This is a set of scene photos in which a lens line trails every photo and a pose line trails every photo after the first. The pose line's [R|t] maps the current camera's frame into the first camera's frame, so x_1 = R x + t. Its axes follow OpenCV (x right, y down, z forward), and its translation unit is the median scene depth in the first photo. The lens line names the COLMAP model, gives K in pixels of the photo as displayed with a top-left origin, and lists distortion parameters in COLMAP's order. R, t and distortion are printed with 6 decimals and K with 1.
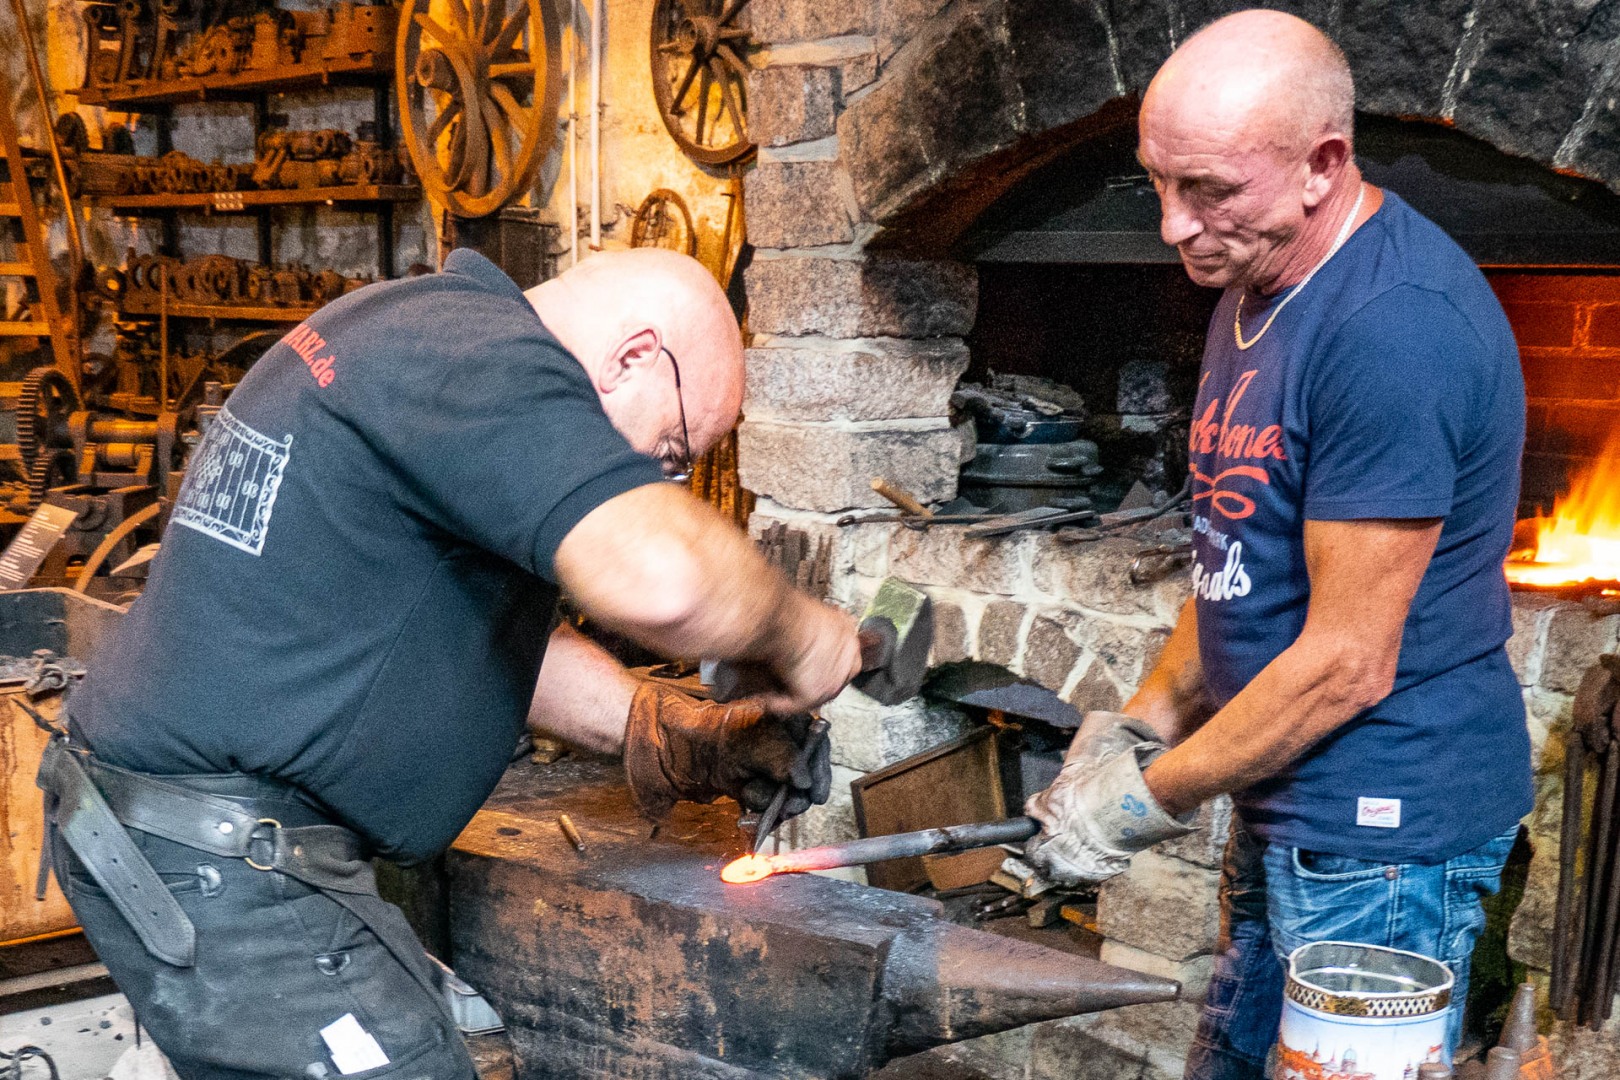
lens RADIAL K [[2114.6, 0, 733.1], [0, 2114.6, 922.3], [0, 0, 1]] dist [-0.003169, -0.006938]
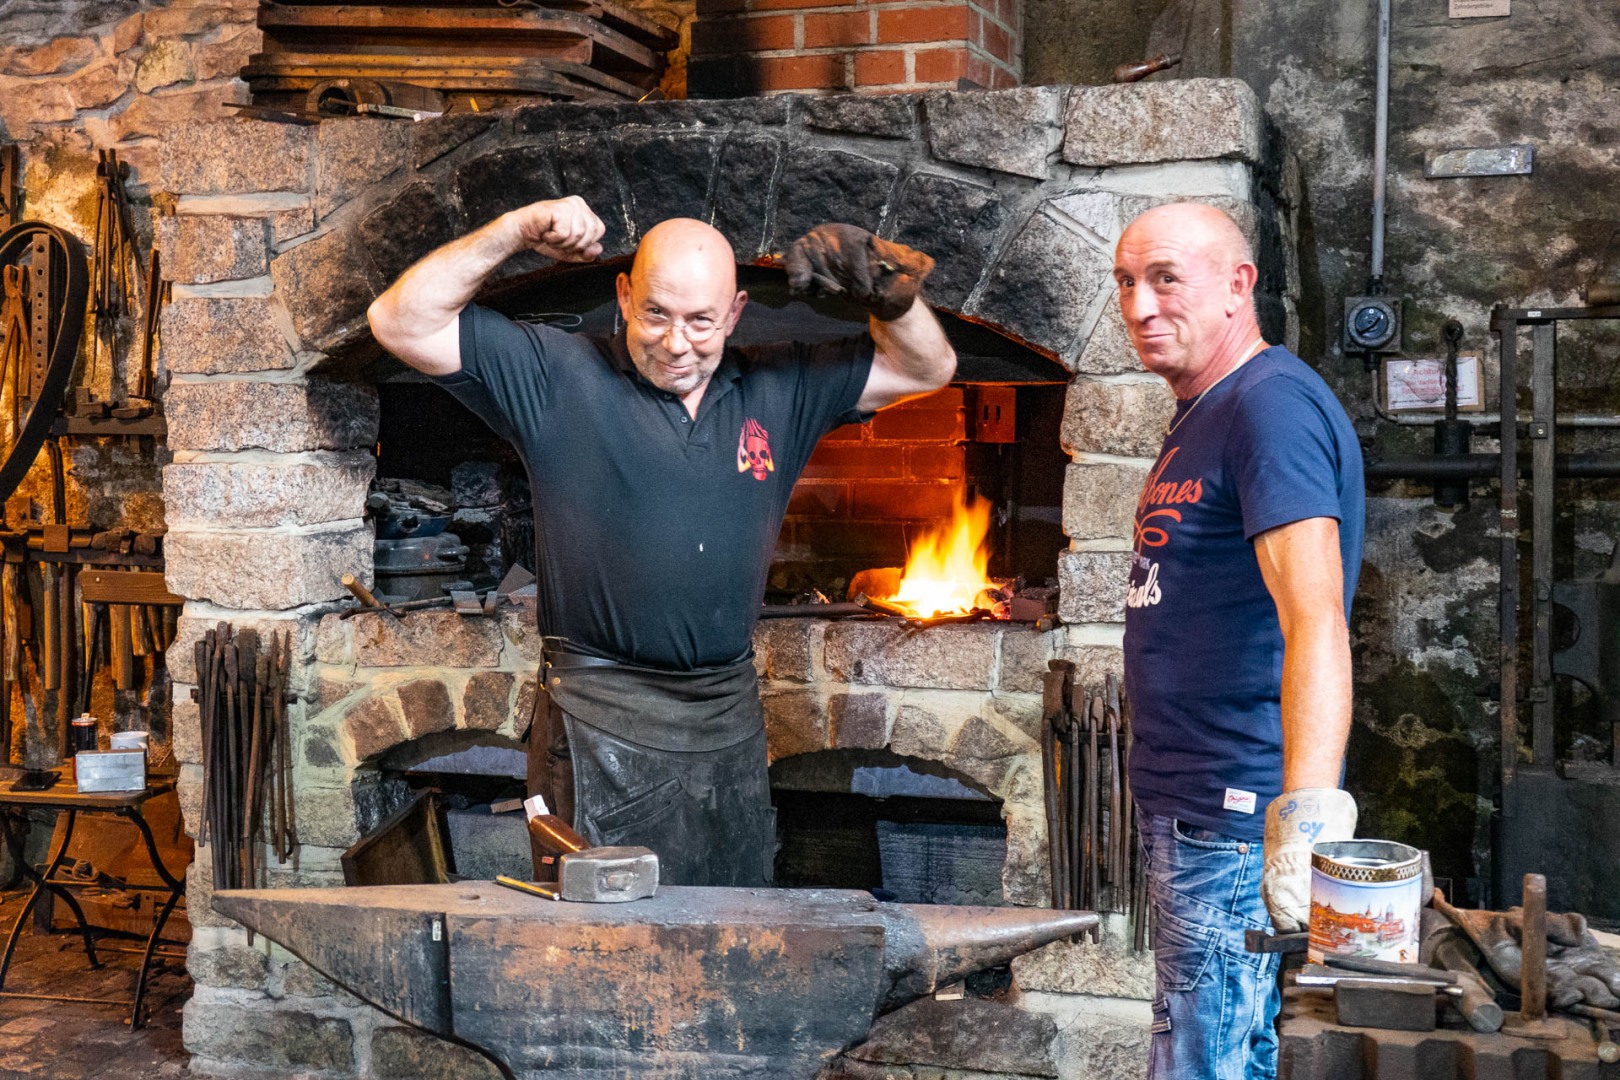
lens RADIAL K [[2099.4, 0, 810.0], [0, 2099.4, 540.0], [0, 0, 1]] dist [0.005389, -0.006539]
pose [[0.824836, -0.056926, 0.562499, -0.339167], [0.177447, 0.970711, -0.161966, -0.008661], [-0.536804, 0.233409, 0.810778, -0.014113]]
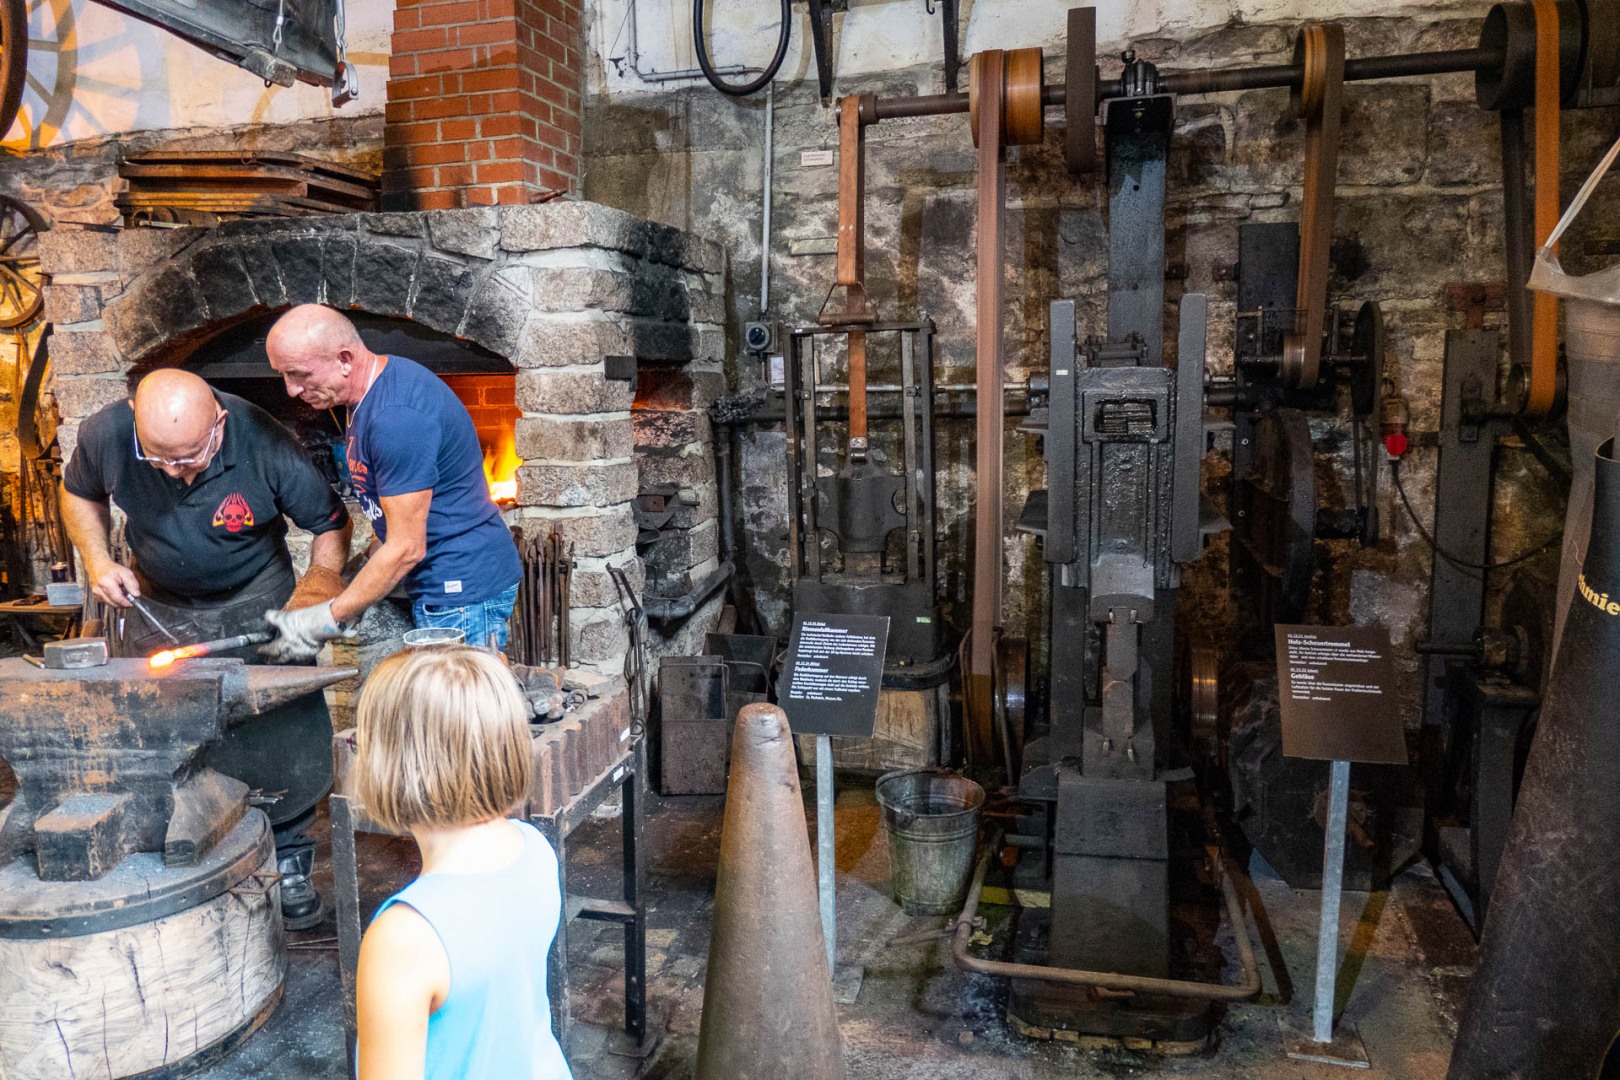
lens RADIAL K [[1113.6, 0, 806.2], [0, 1113.6, 545.7], [0, 0, 1]] dist [-0.023832, 0.023293]
pose [[0.801874, -0.118902, 0.585542, -0.054062], [0.199459, 0.977051, -0.074747, 0.045426], [-0.563217, 0.176729, 0.807188, -0.174546]]
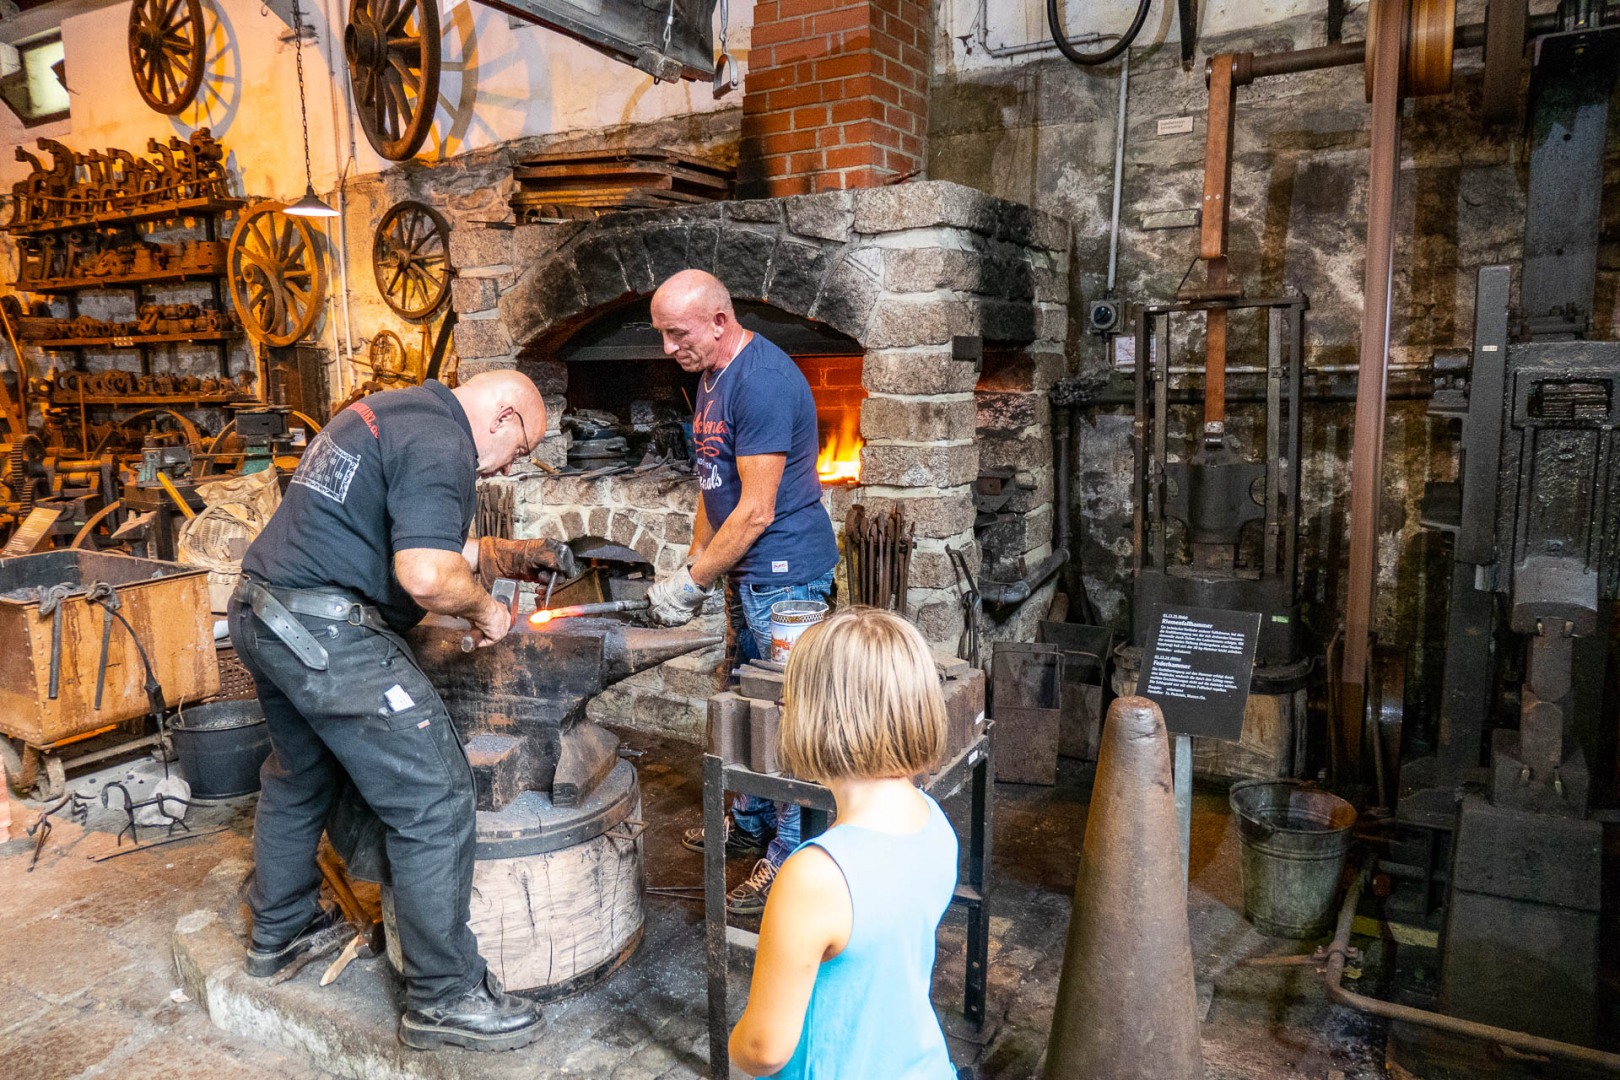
lens RADIAL K [[1114.4, 0, 808.8], [0, 1114.4, 547.4], [0, 0, 1]] dist [-0.027559, 0.026950]
pose [[0.931609, -0.093038, 0.351354, -0.078167], [0.137987, 0.984843, -0.105085, 0.040614], [-0.336251, 0.146380, 0.930327, -0.151113]]
